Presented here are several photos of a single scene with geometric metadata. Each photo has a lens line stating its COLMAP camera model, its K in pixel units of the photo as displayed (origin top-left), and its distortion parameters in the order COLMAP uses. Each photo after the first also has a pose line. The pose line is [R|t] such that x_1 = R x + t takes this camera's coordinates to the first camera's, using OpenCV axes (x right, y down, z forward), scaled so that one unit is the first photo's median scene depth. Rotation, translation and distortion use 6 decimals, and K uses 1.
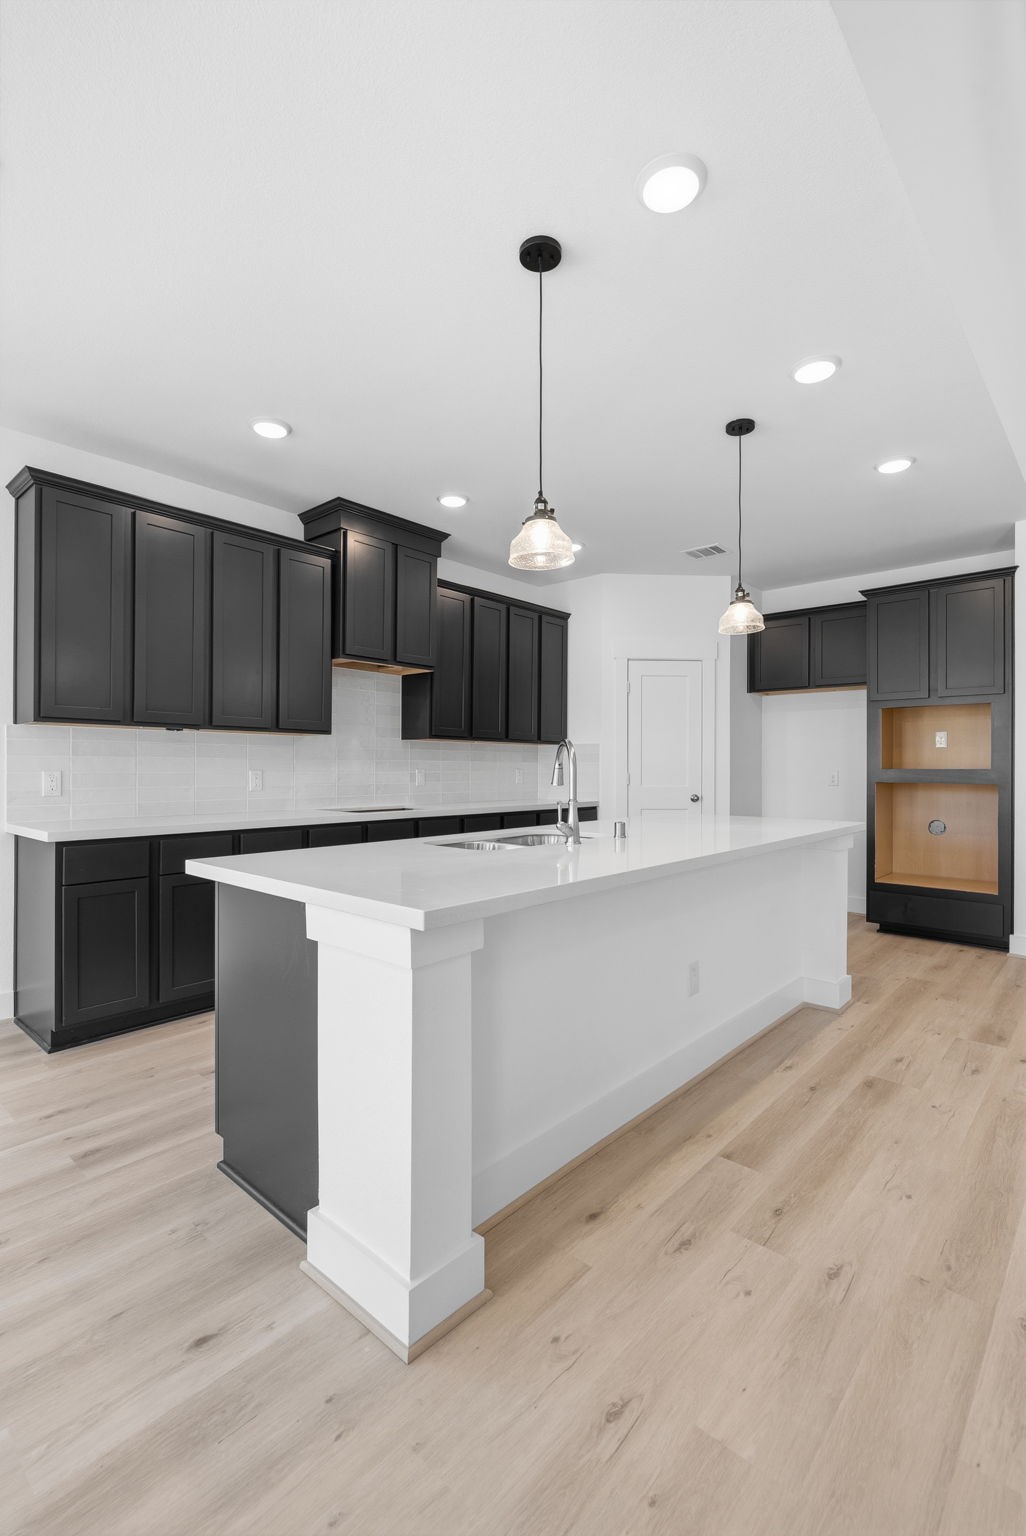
lens RADIAL K [[695.8, 0, 513.0], [0, 695.8, 768.0], [0, 0, 1]] dist [-0.001232, -0.000137]
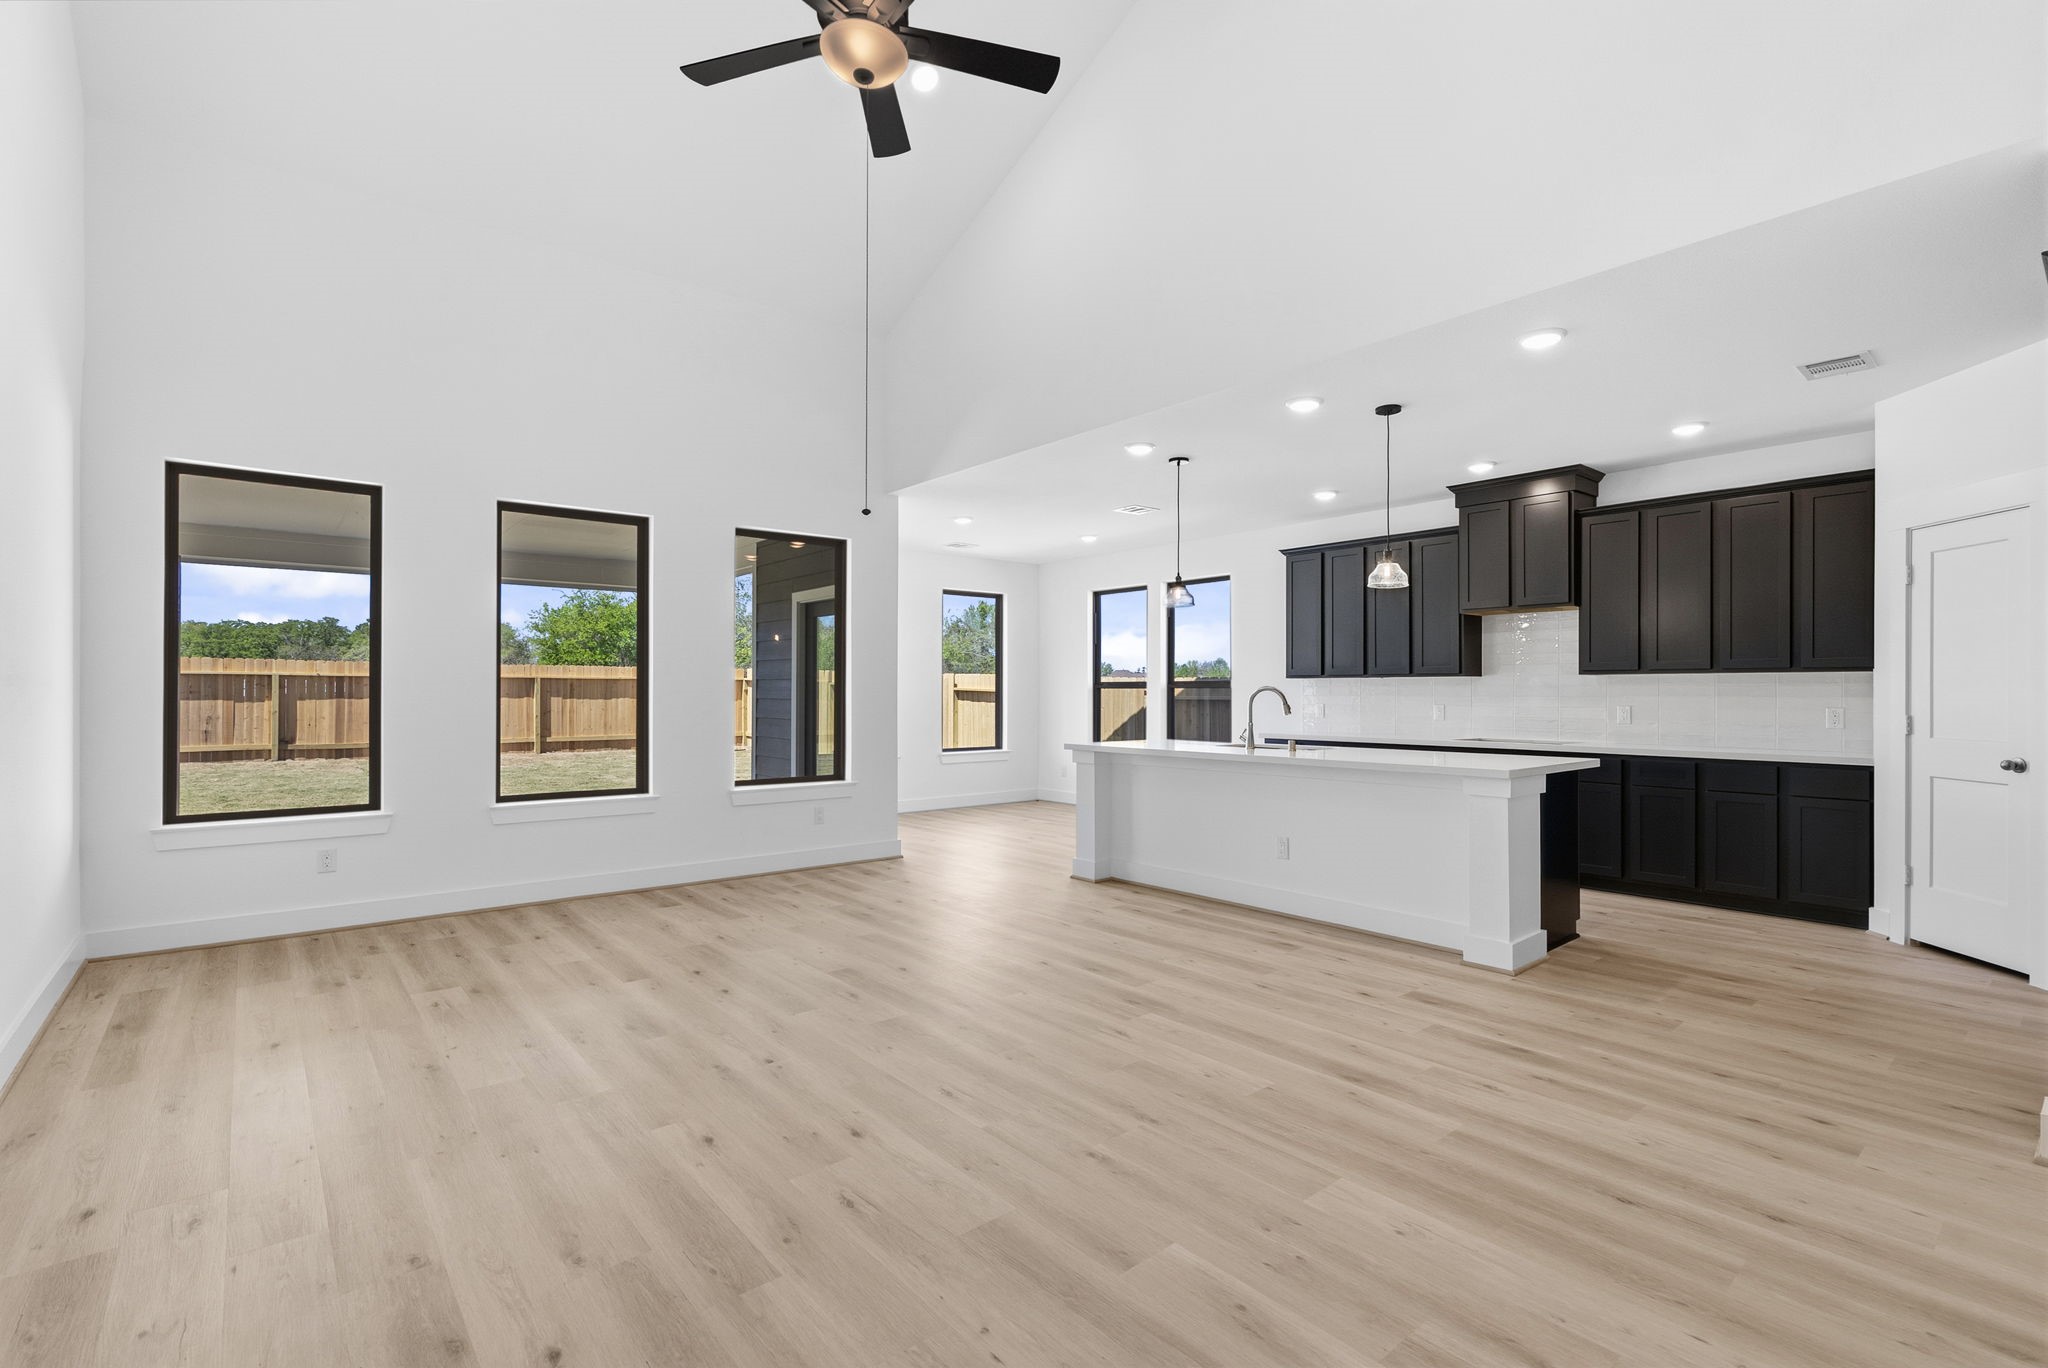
lens RADIAL K [[927.7, 0, 1030.6], [0, 927.7, 688.3], [0, 0, 1]] dist [-0.001232, -0.000137]
pose [[-0.135336, -0.010305, -0.990746, 1.739441], [-0.004037, 0.999943, -0.009849, -0.008368], [0.990792, 0.002666, -0.135370, 0.565464]]
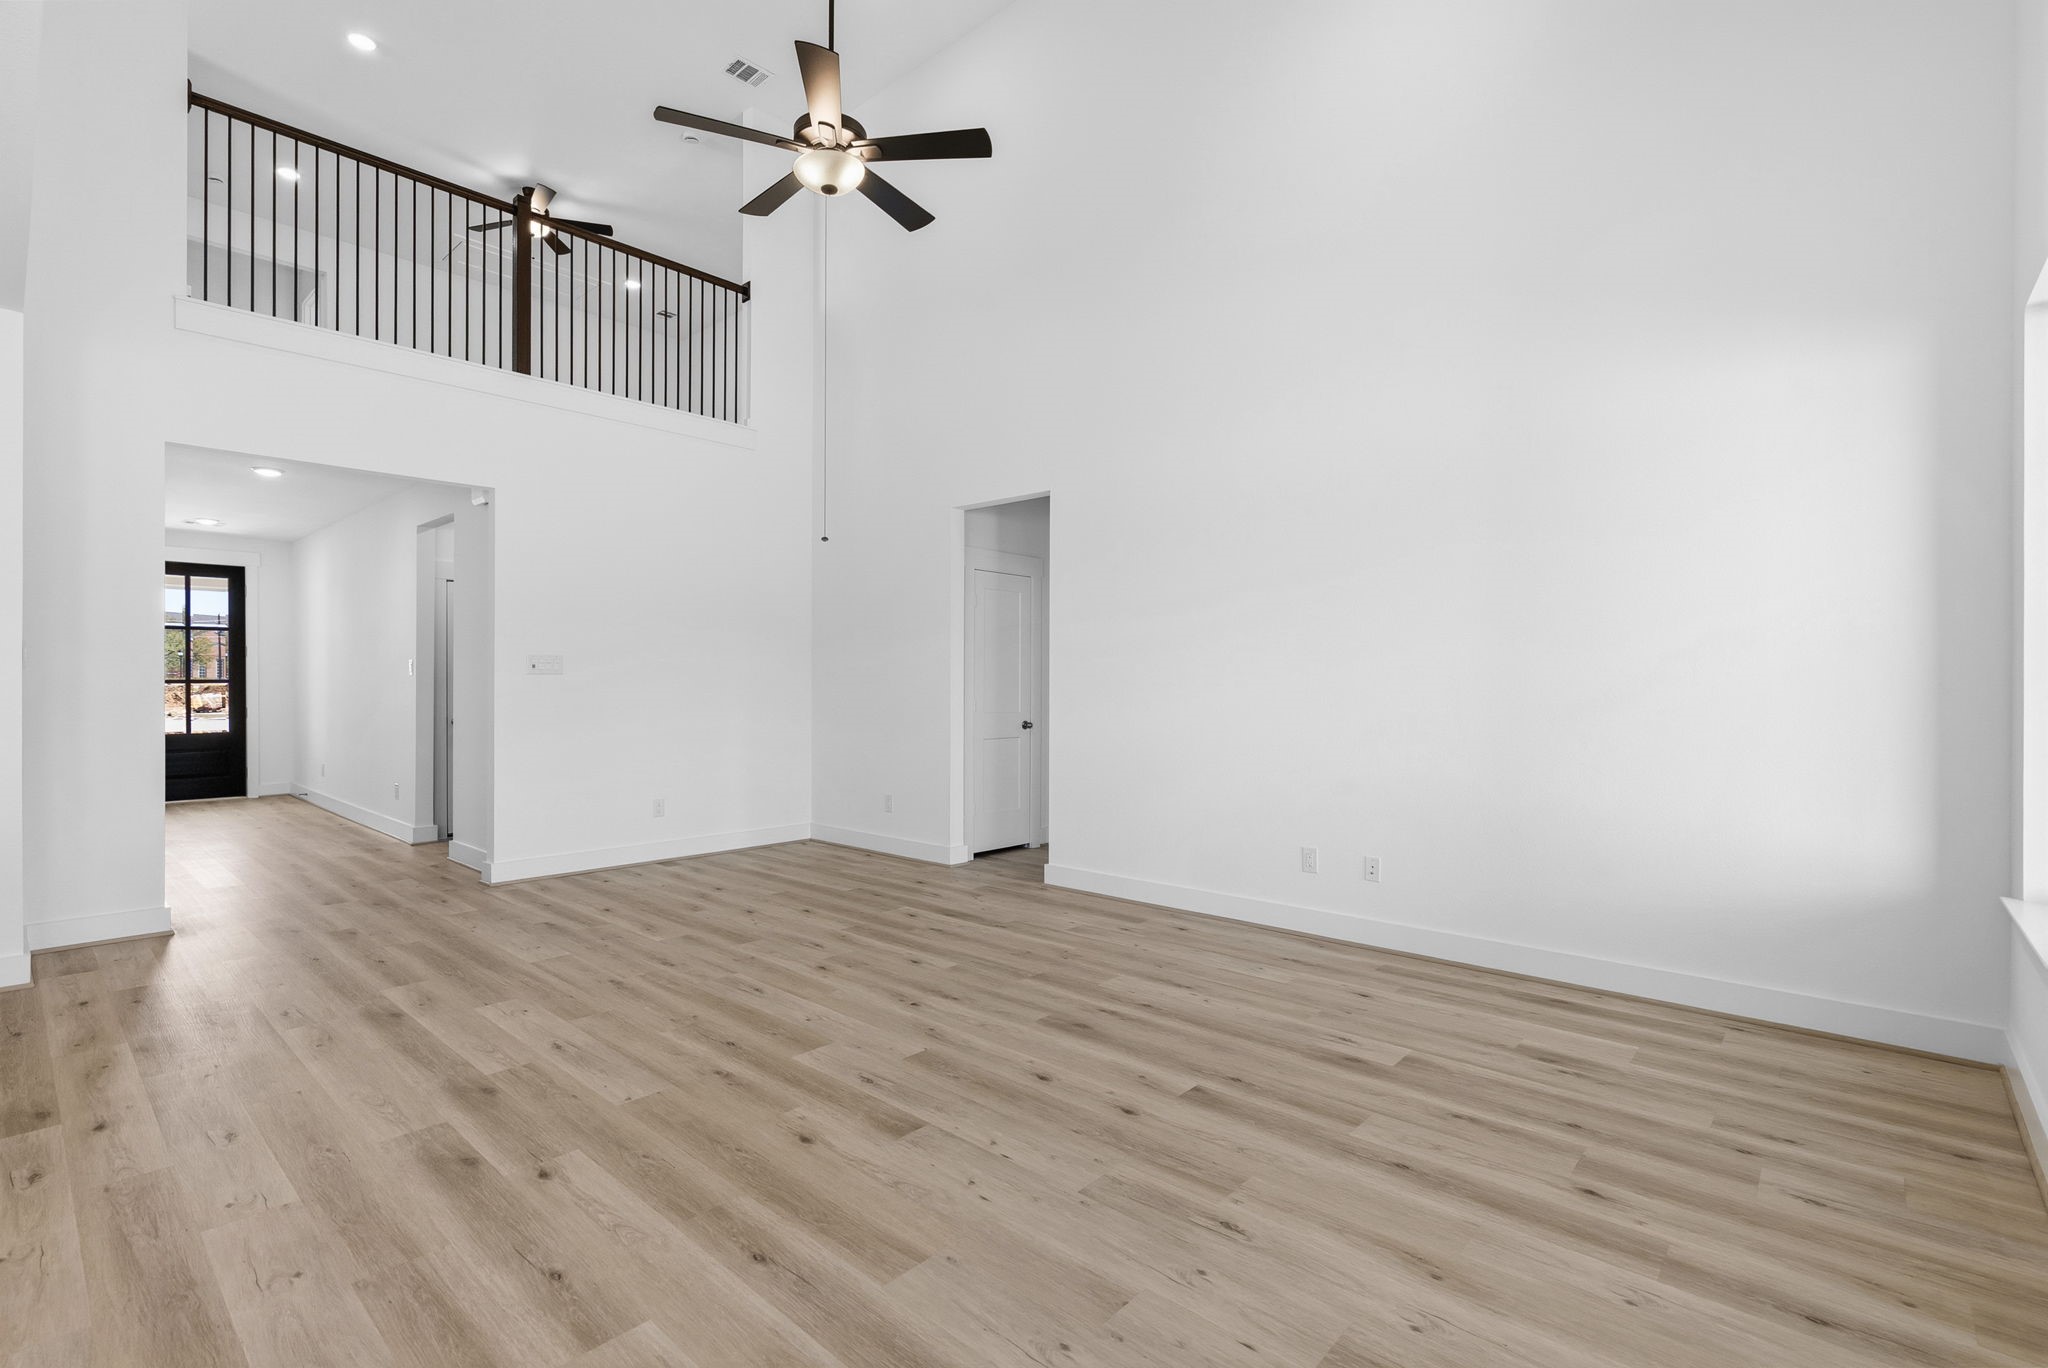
lens RADIAL K [[927.7, 0, 1030.6], [0, 927.7, 688.3], [0, 0, 1]] dist [-0.001232, -0.000137]
pose [[-0.006017, -0.009503, 0.999937, -0.146096], [0.000304, 0.999955, 0.009505, -0.015937], [-0.999982, 0.000361, -0.006014, 0.071643]]
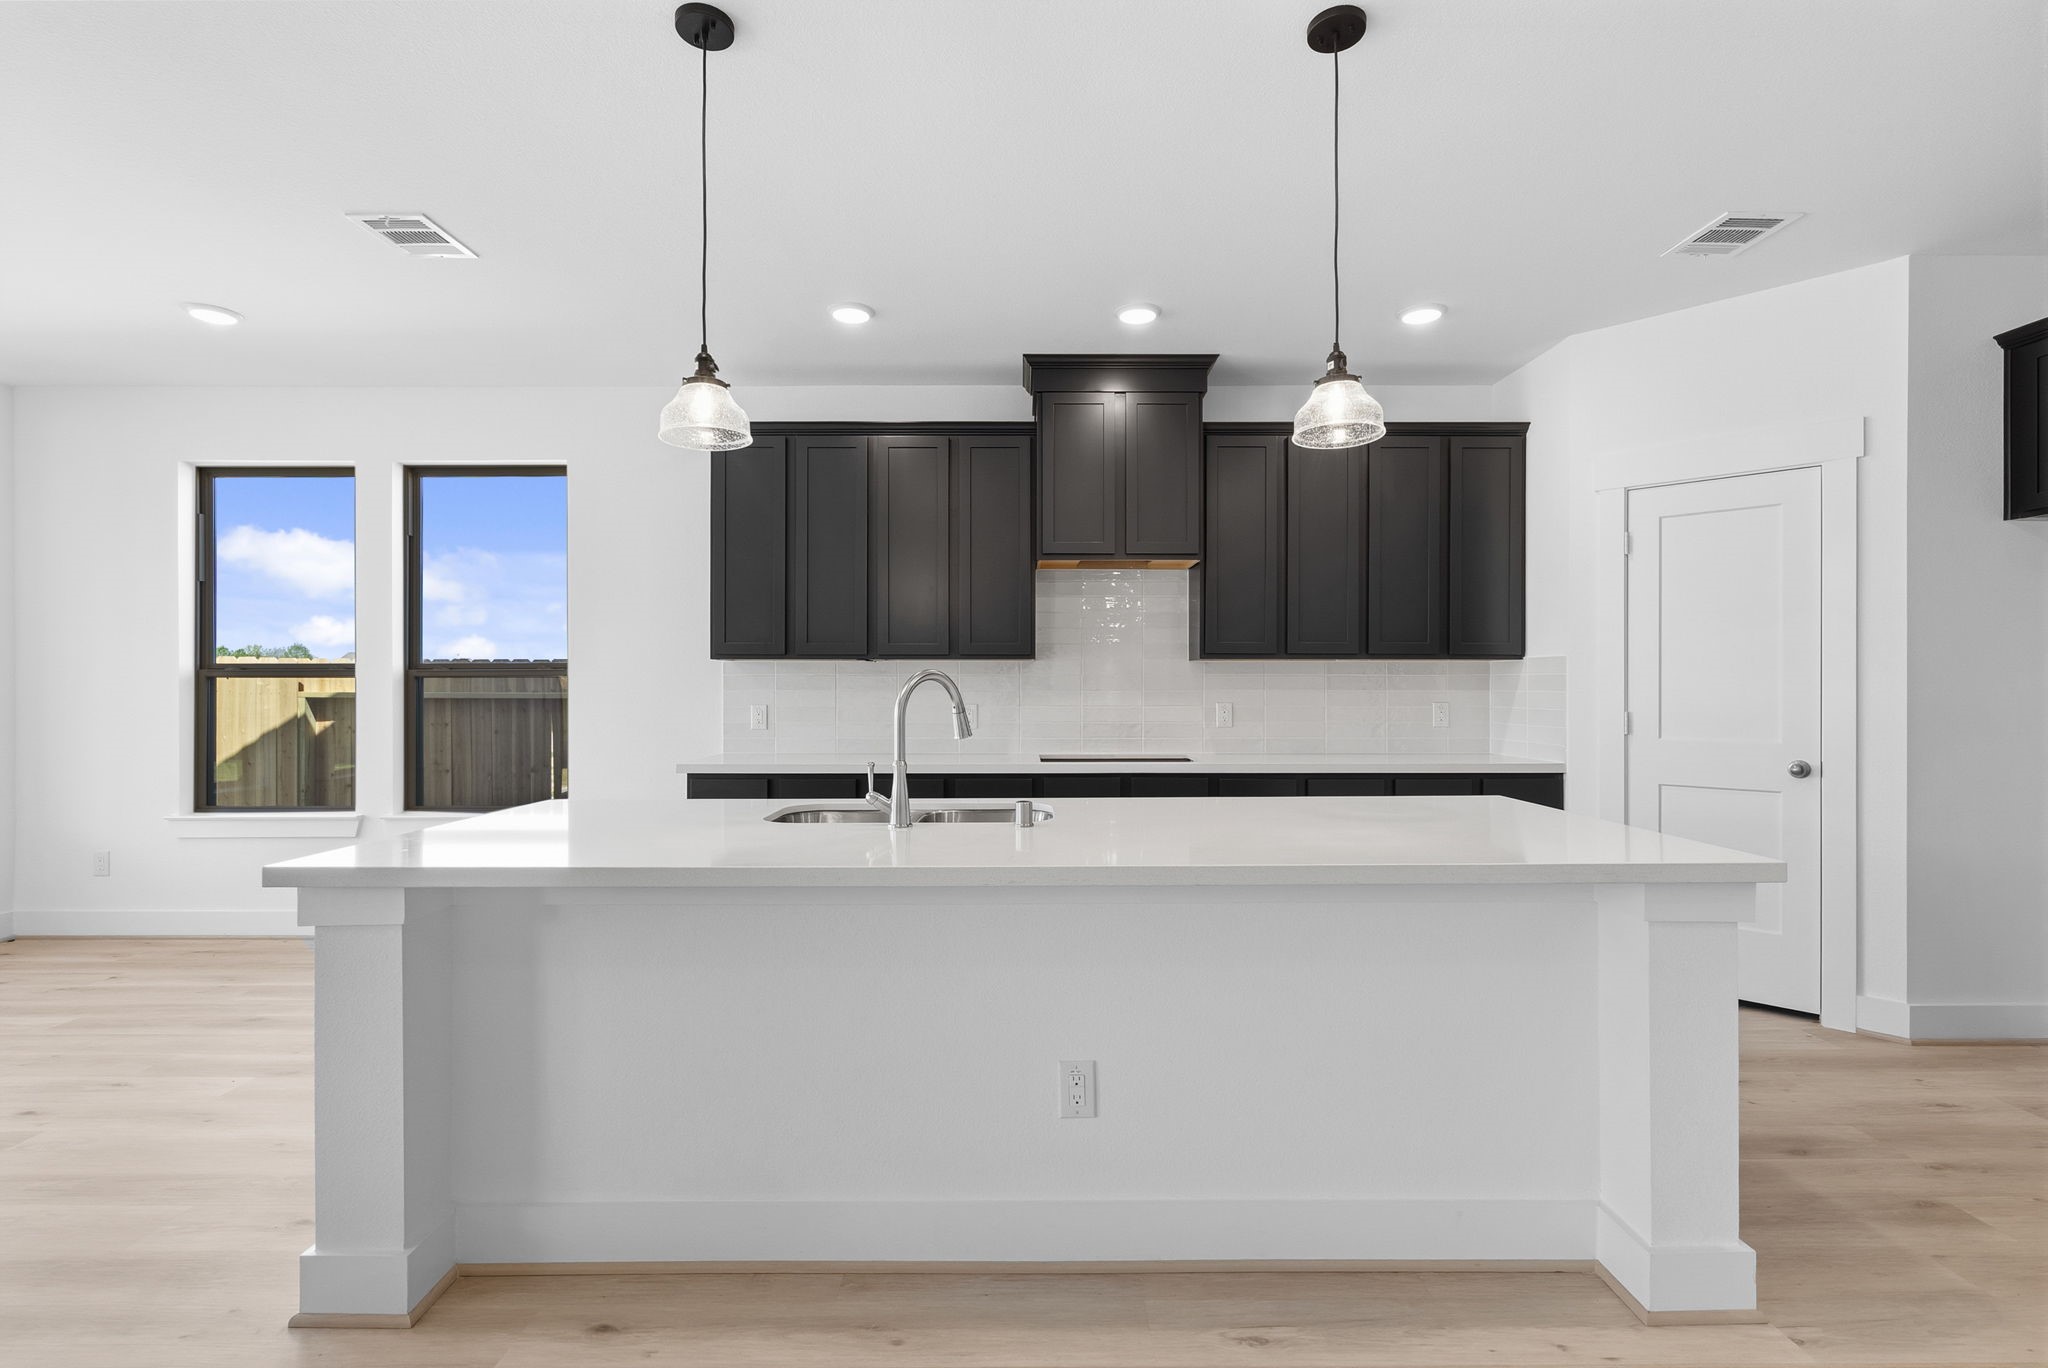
lens RADIAL K [[927.7, 0, 1030.6], [0, 927.7, 688.3], [0, 0, 1]] dist [-0.001232, -0.000137]
pose [[0.671851, -0.002081, -0.740683, 0.607869], [0.002748, 0.999996, -0.000316, -0.018433], [0.740681, -0.001823, 0.671855, 0.356130]]
